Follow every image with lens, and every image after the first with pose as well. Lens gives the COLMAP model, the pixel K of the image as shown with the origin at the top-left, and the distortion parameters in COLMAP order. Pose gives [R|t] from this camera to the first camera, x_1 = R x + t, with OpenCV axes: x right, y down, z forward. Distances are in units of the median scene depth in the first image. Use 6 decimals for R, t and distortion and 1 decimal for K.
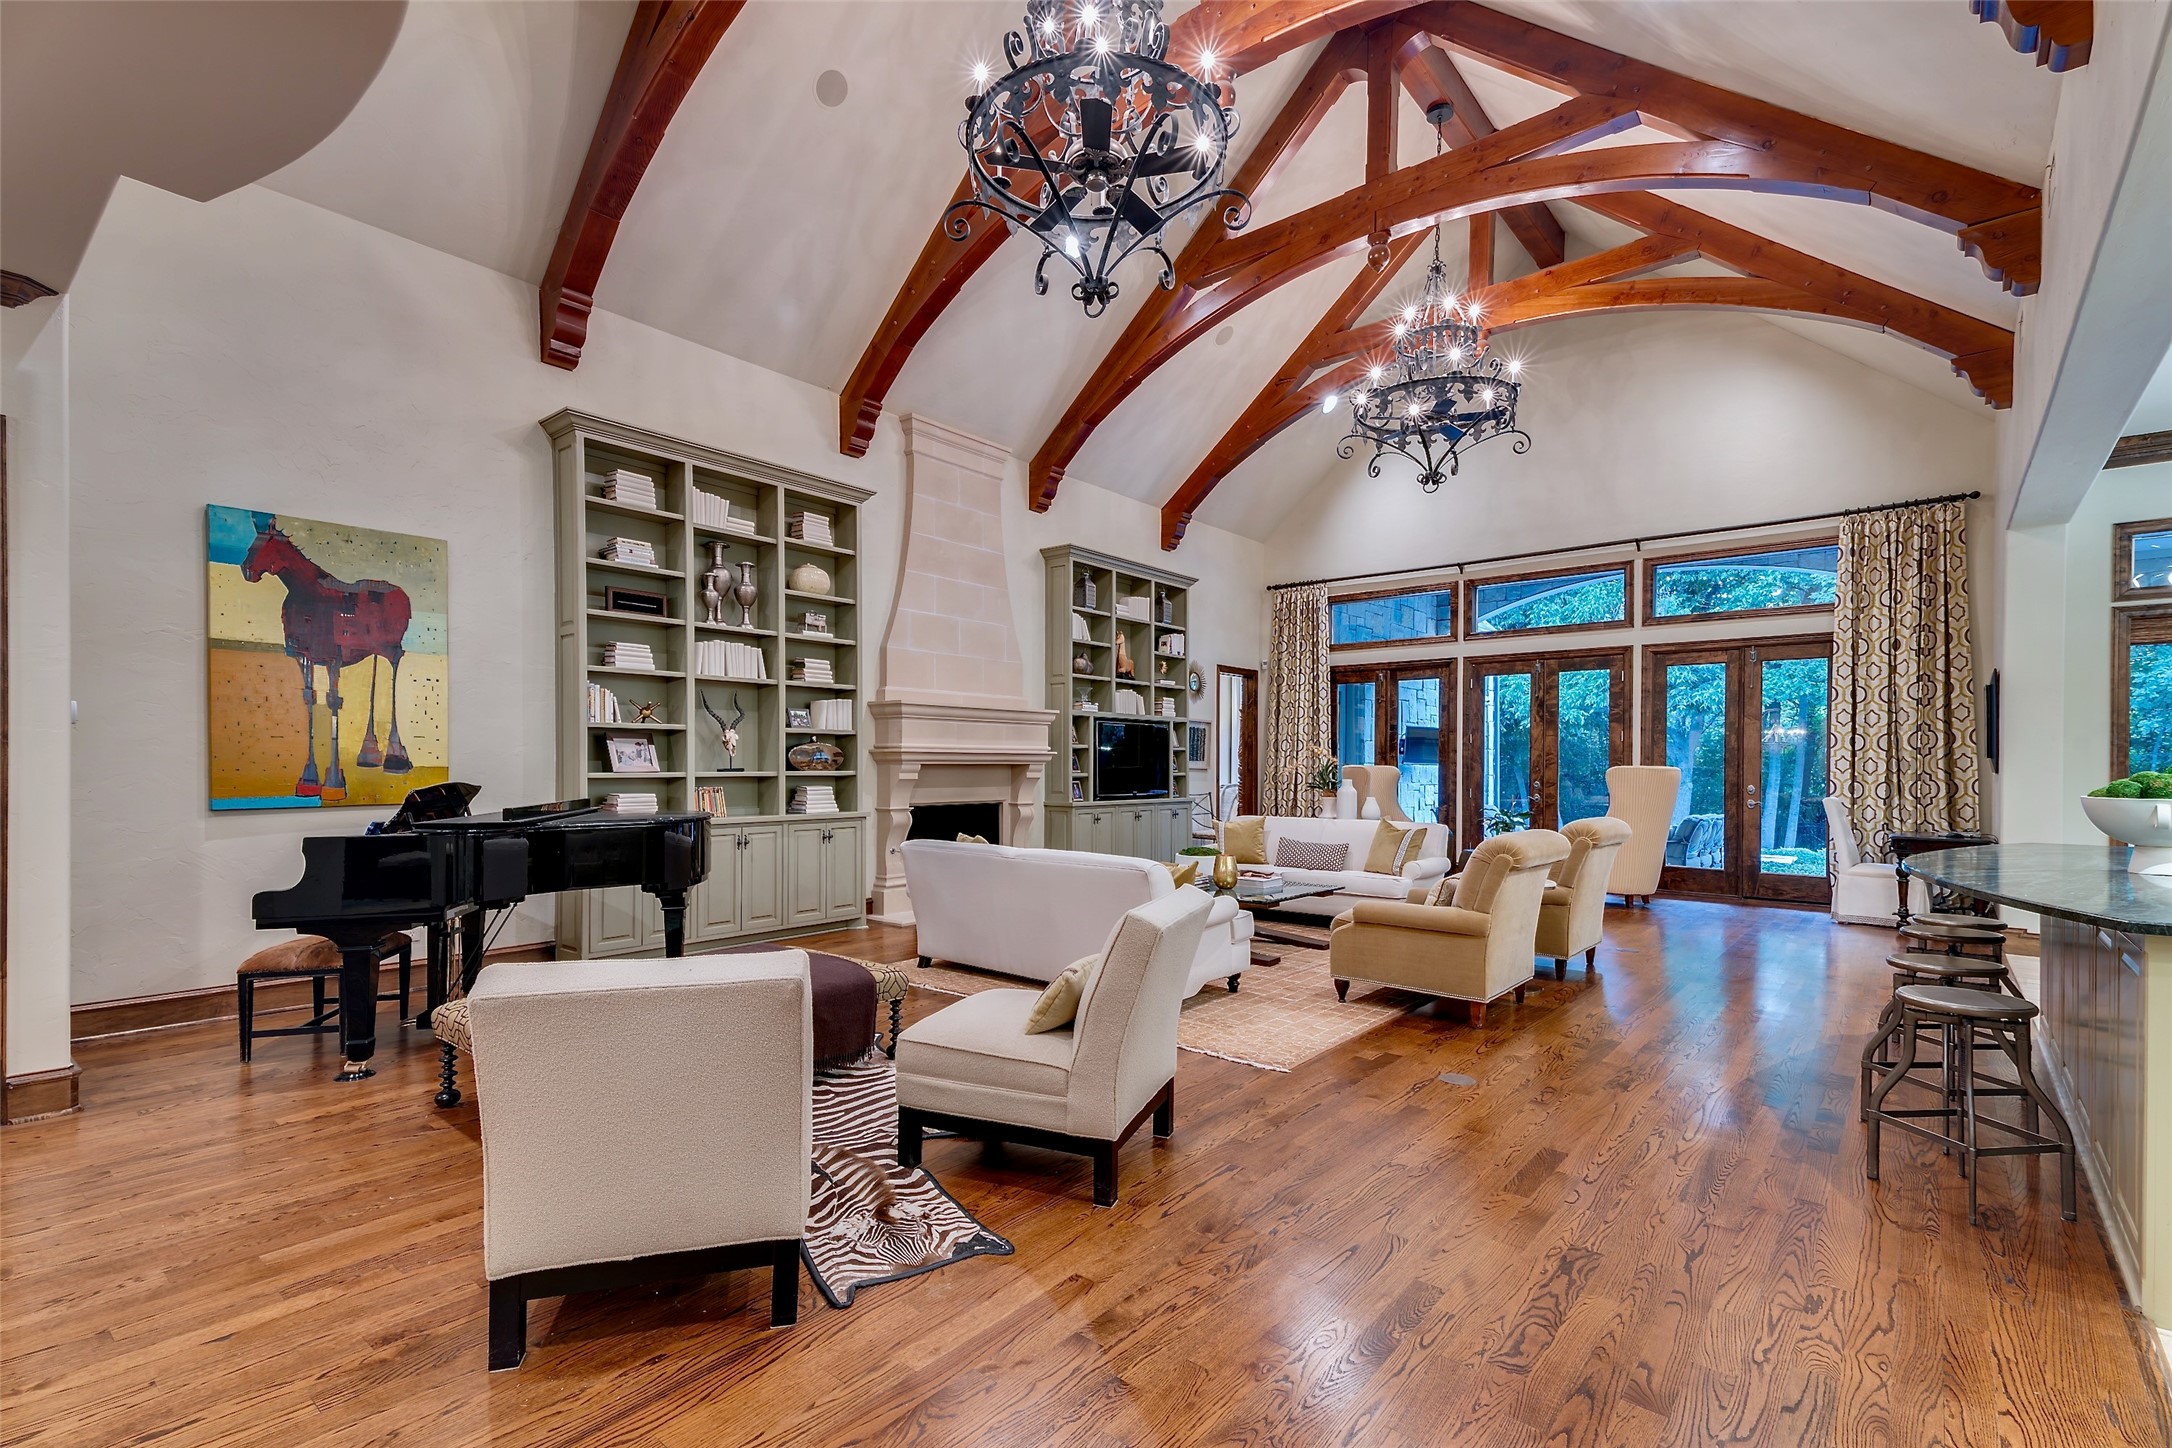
lens RADIAL K [[973.2, 0, 1060.4], [0, 973.2, 766.9], [0, 0, 1]] dist [0.045913, -0.005492]
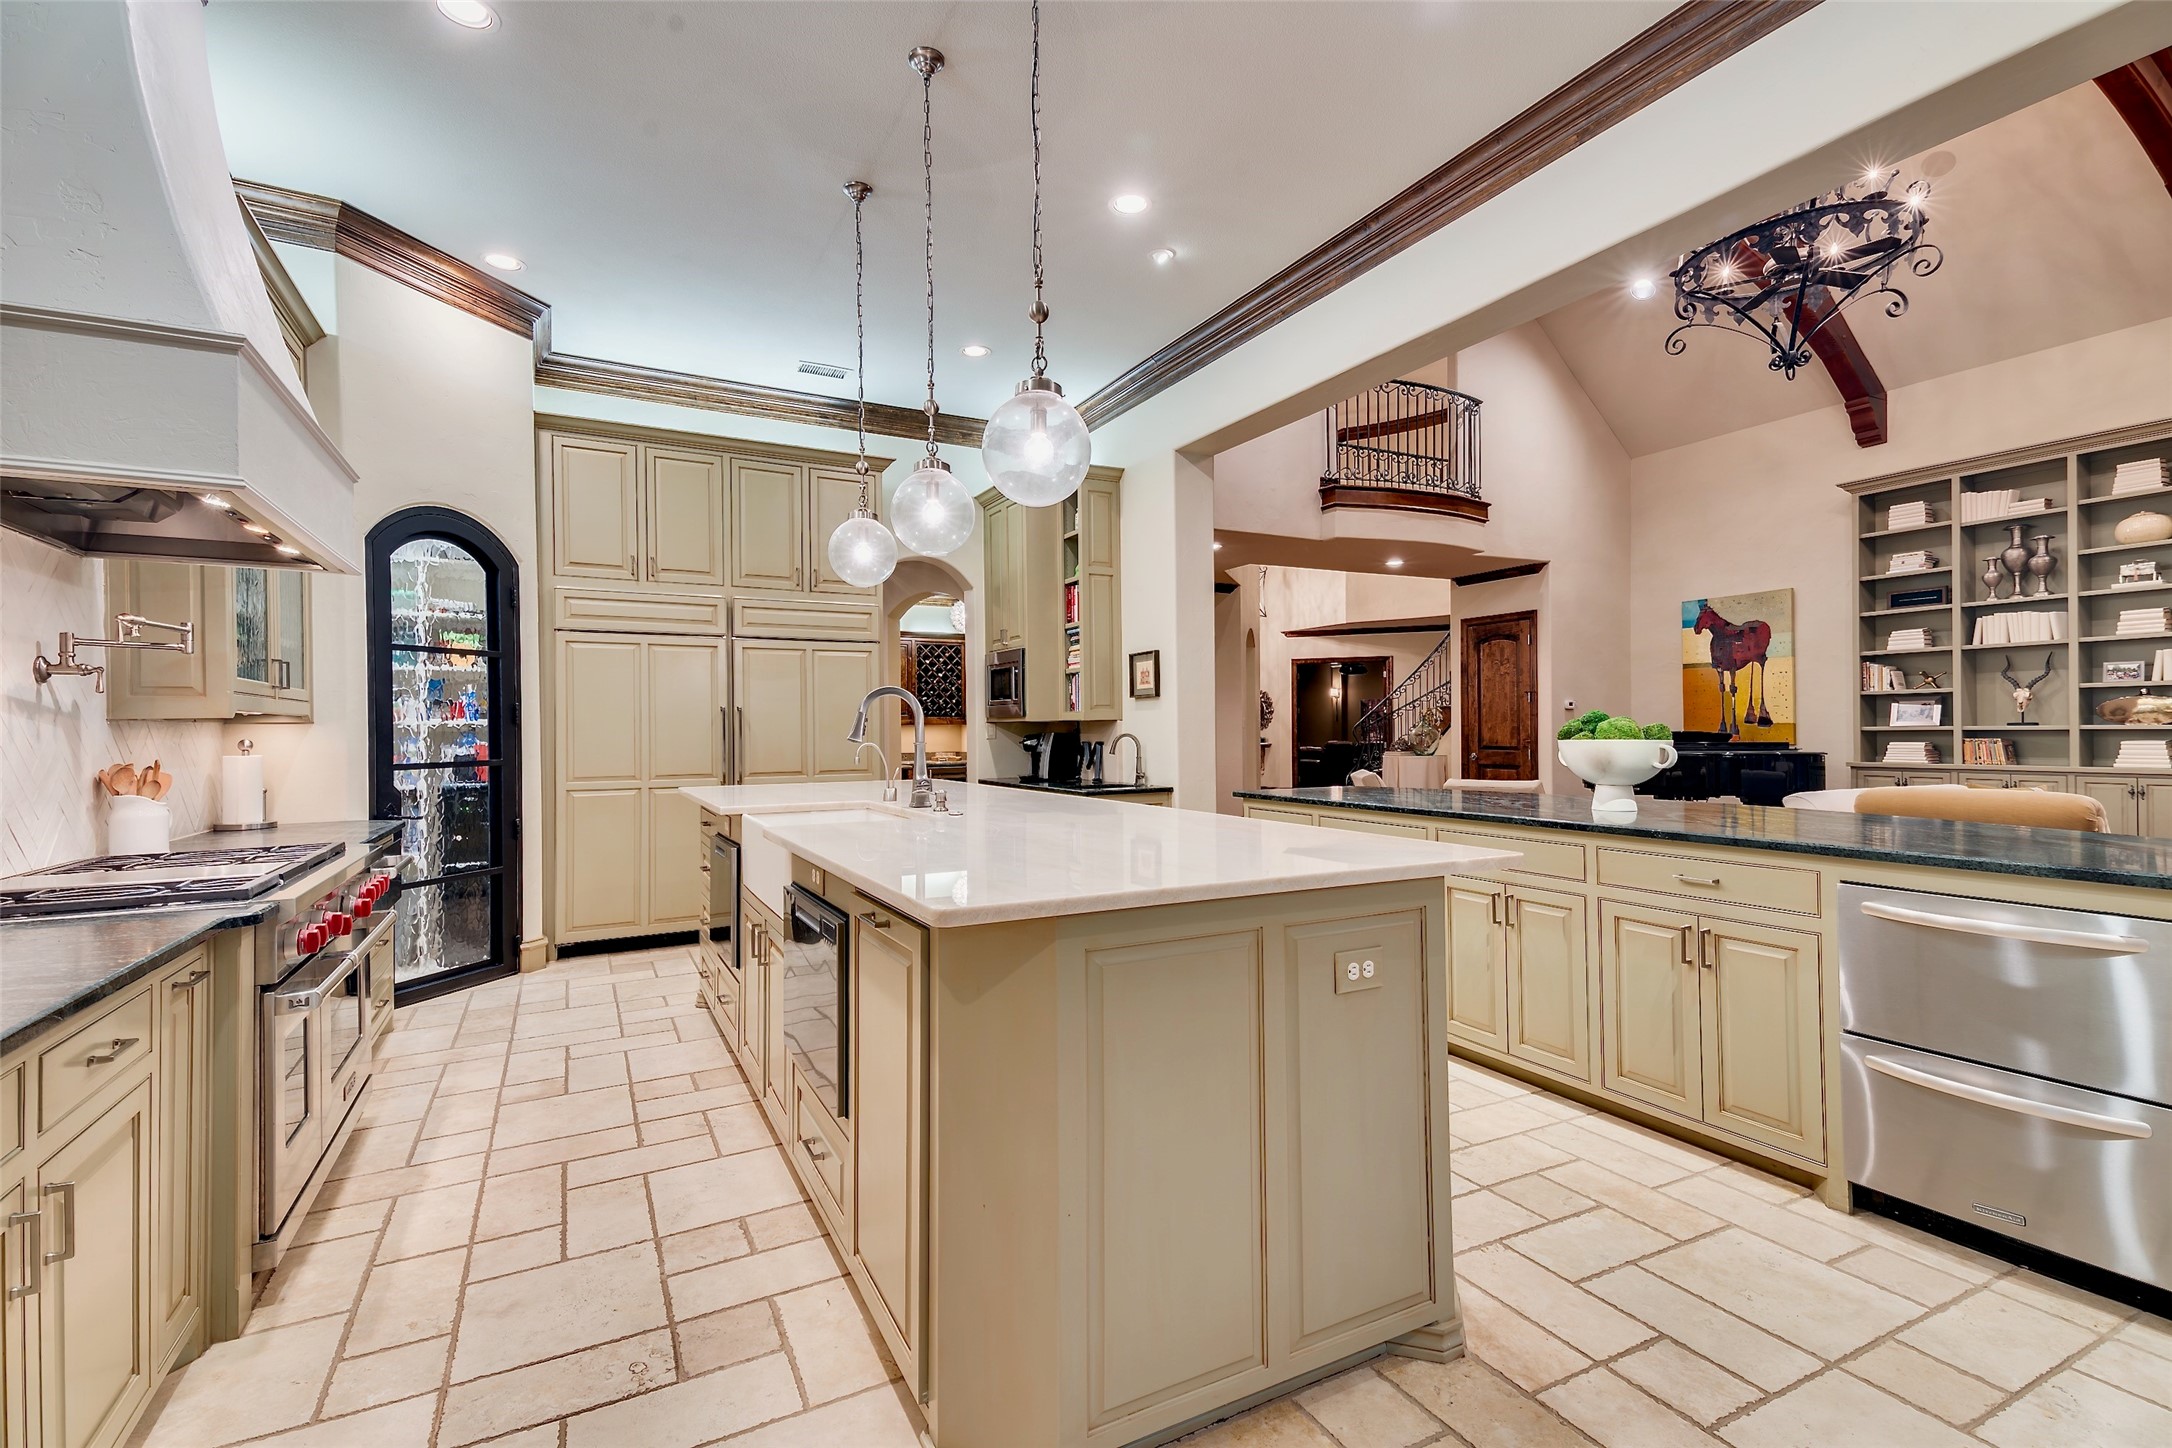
lens RADIAL K [[973.2, 0, 1073.2], [0, 973.2, 723.0], [0, 0, 1]] dist [0.045913, -0.005492]
pose [[-0.381497, -0.007967, -0.924336, 0.988311], [0.001428, 0.999957, -0.009209, 0.009408], [0.924369, -0.004833, -0.381469, 0.369383]]
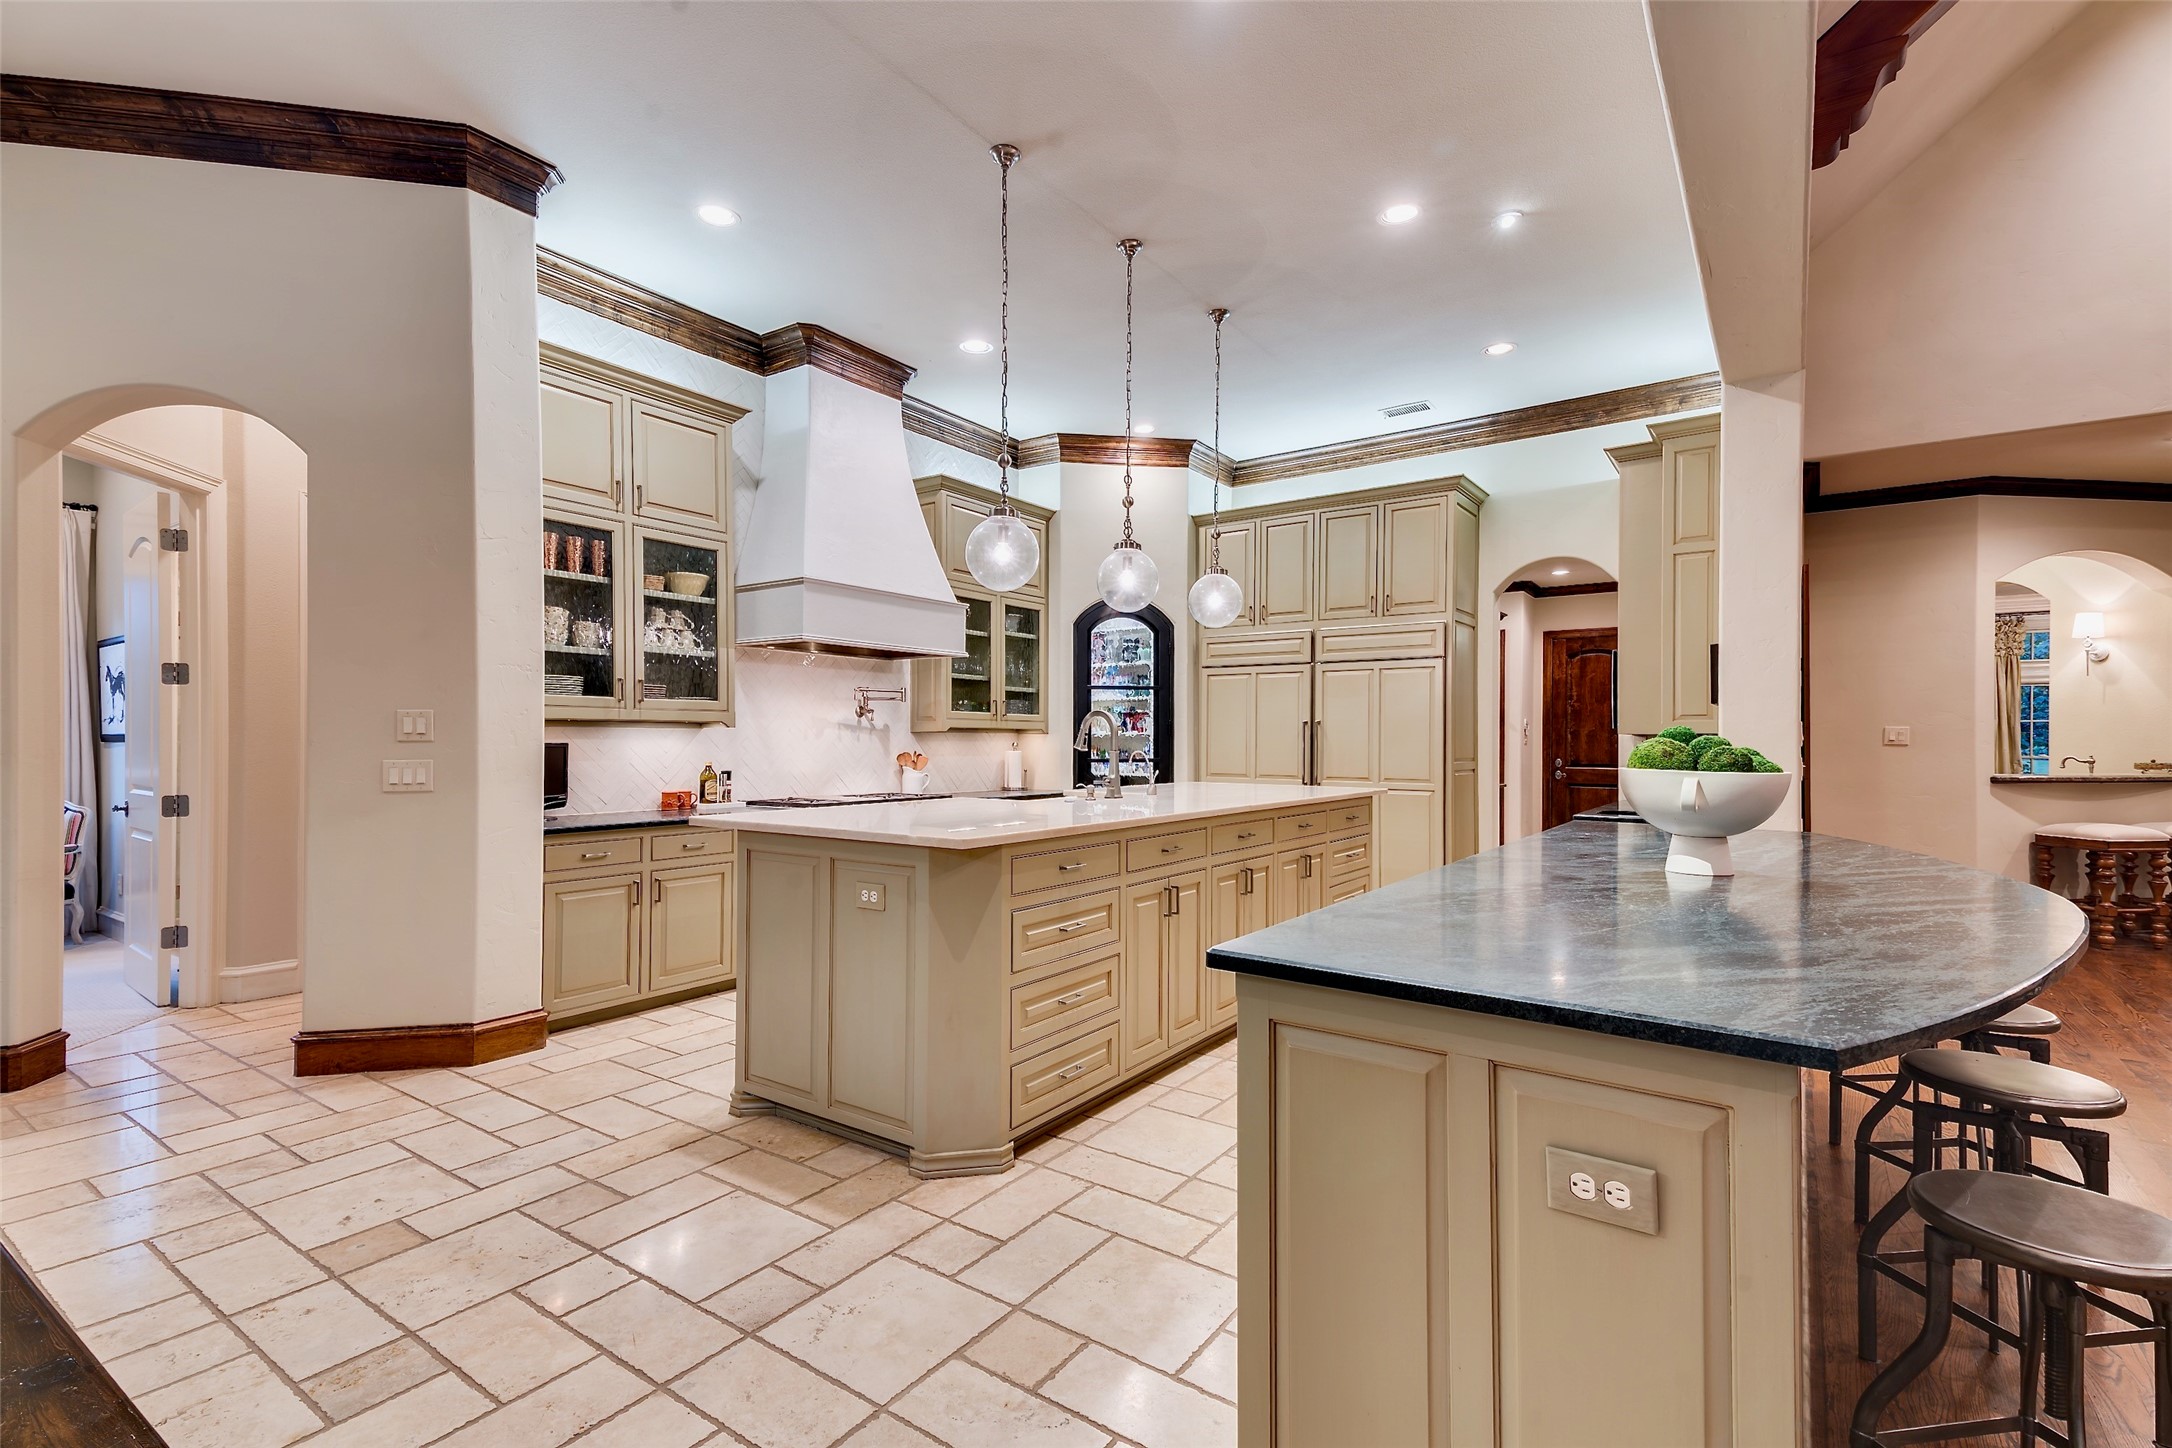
lens RADIAL K [[973.2, 0, 1070.7], [0, 973.2, 741.2], [0, 0, 1]] dist [0.045913, -0.005492]
pose [[-0.996620, -0.009248, -0.081633, 0.700333], [-0.009893, 0.999923, 0.007499, 0.004373], [0.081558, 0.008281, -0.996634, 0.715543]]
